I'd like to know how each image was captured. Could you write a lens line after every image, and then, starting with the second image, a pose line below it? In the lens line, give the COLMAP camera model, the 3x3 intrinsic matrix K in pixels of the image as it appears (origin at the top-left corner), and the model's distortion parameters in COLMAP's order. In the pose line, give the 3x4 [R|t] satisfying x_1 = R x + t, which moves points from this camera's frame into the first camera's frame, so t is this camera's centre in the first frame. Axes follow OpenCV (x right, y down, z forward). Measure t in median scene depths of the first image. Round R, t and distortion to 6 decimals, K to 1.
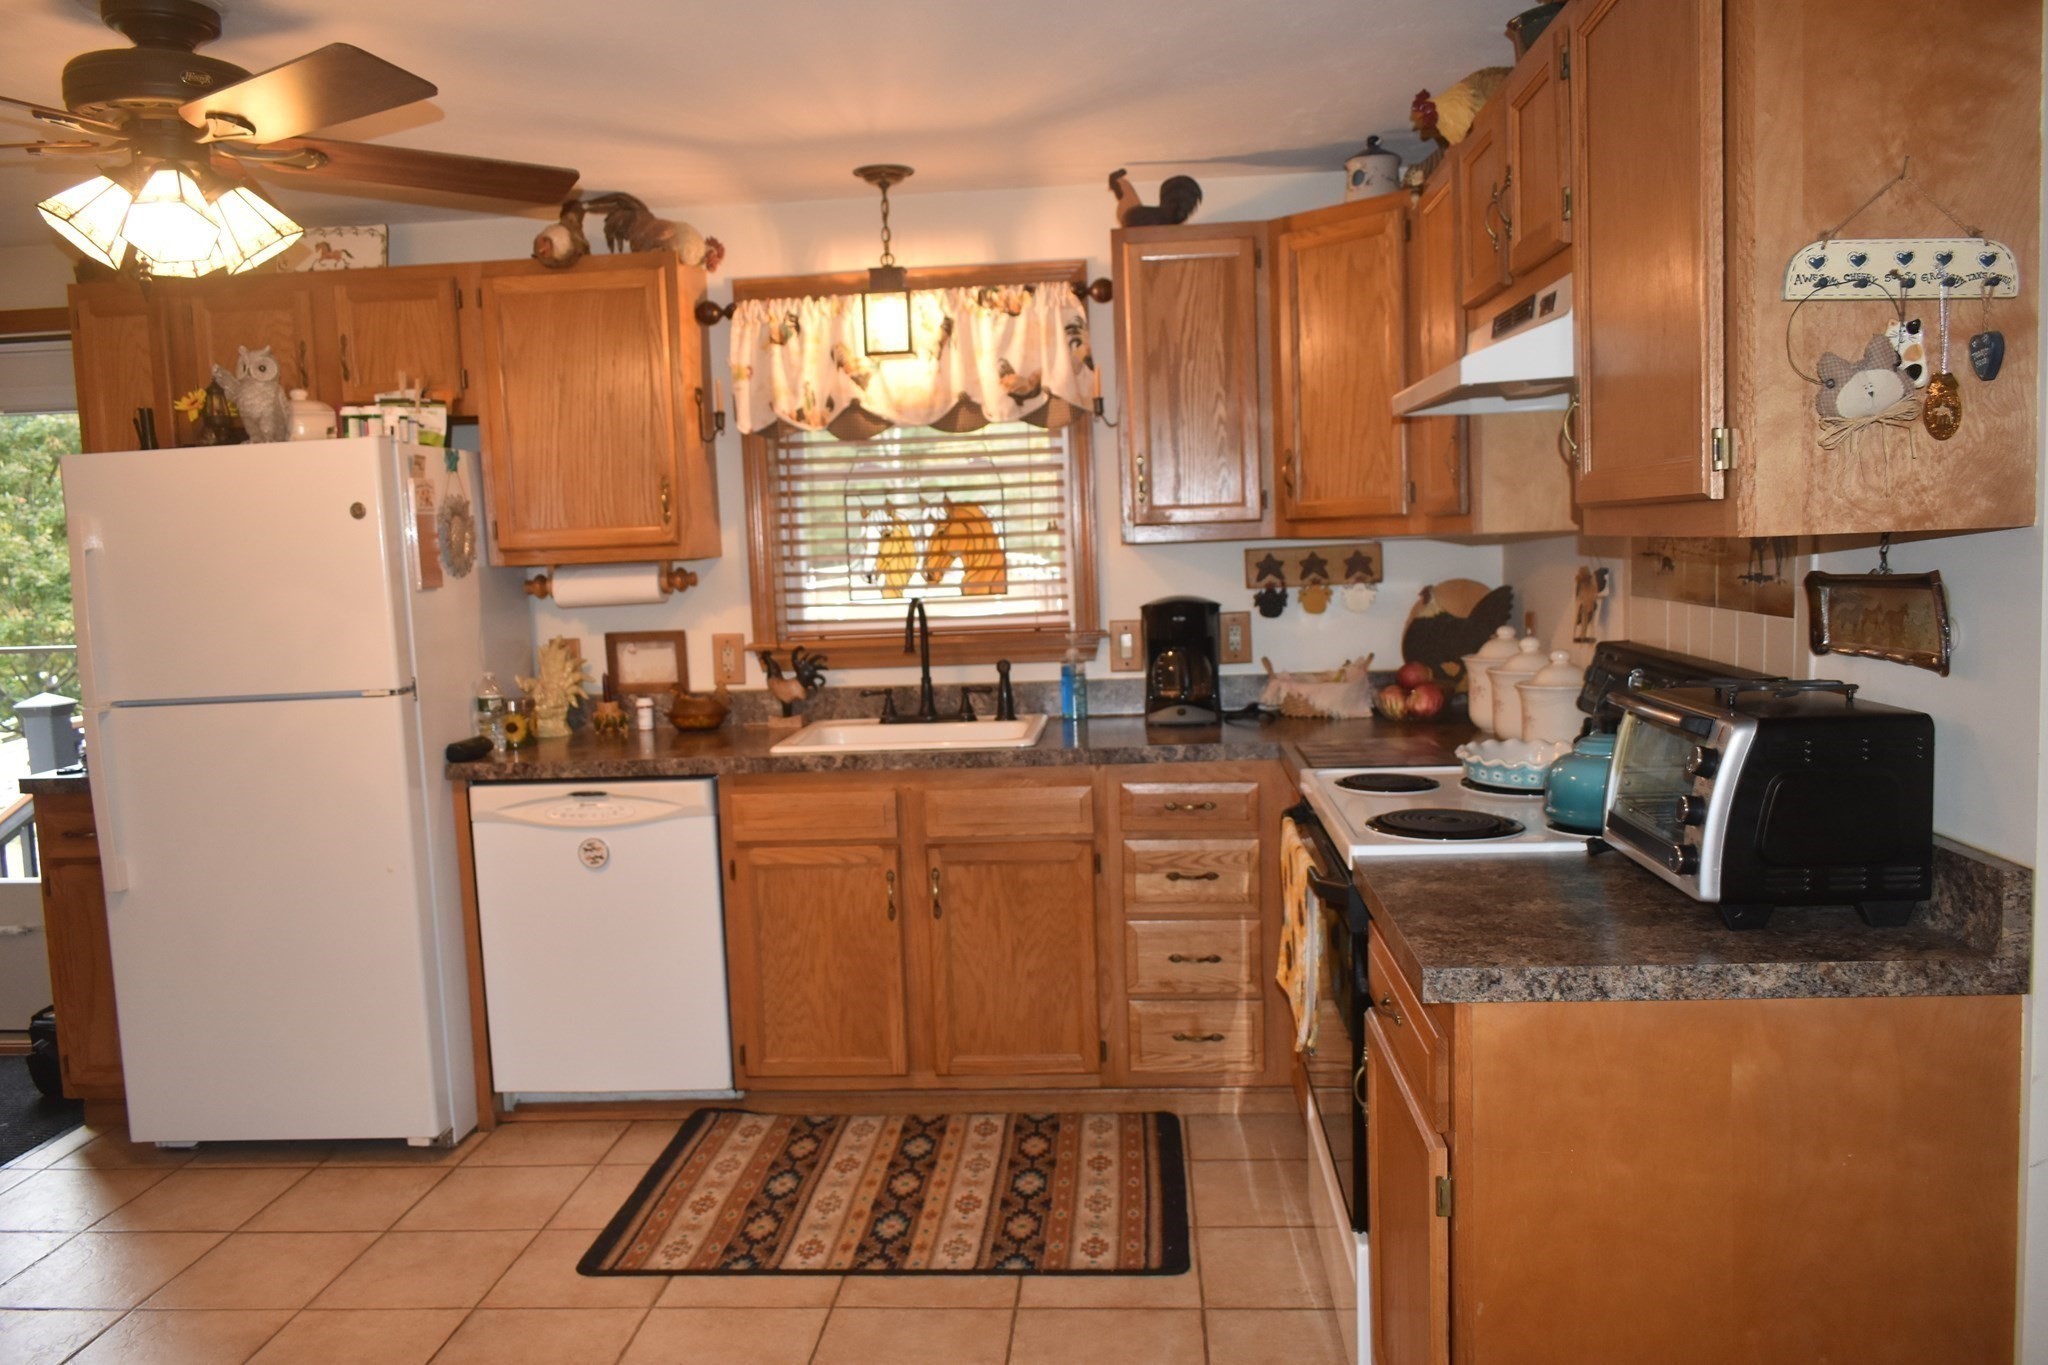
lens RADIAL K [[1588.5, 0, 1021.3], [0, 1588.5, 678.1], [0, 0, 1]] dist [-0.006702, -0.000359]
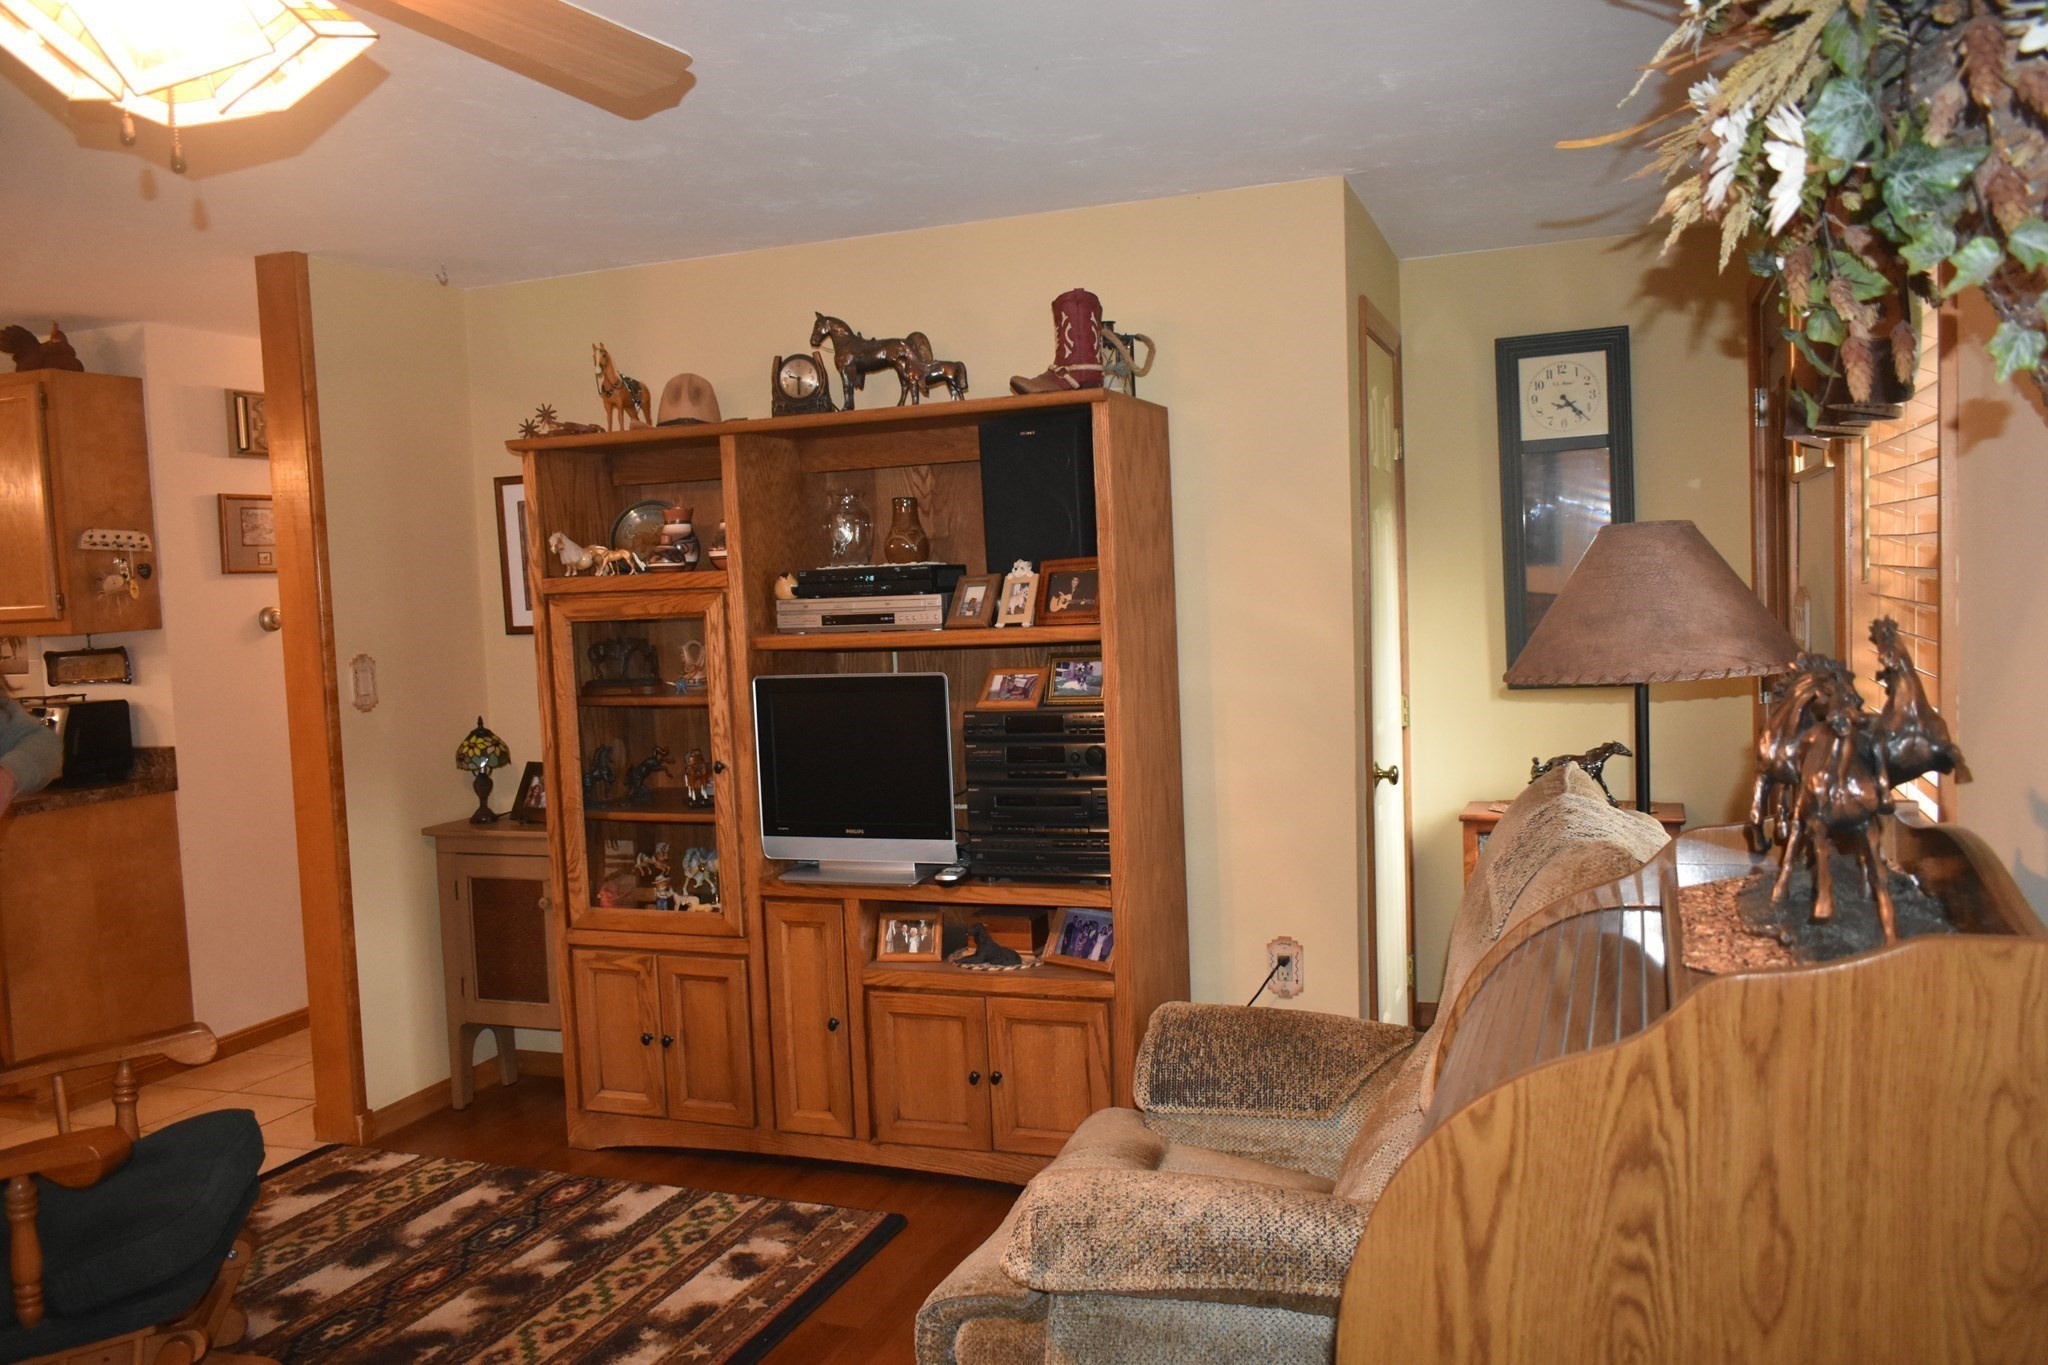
lens RADIAL K [[1588.5, 0, 1023.0], [0, 1588.5, 683.1], [0, 0, 1]] dist [-0.006702, -0.000359]
pose [[0.289802, -0.036376, 0.956395, -1.676921], [0.115179, 0.993341, 0.002880, 0.174386], [-0.950131, 0.109322, 0.292062, -1.333893]]
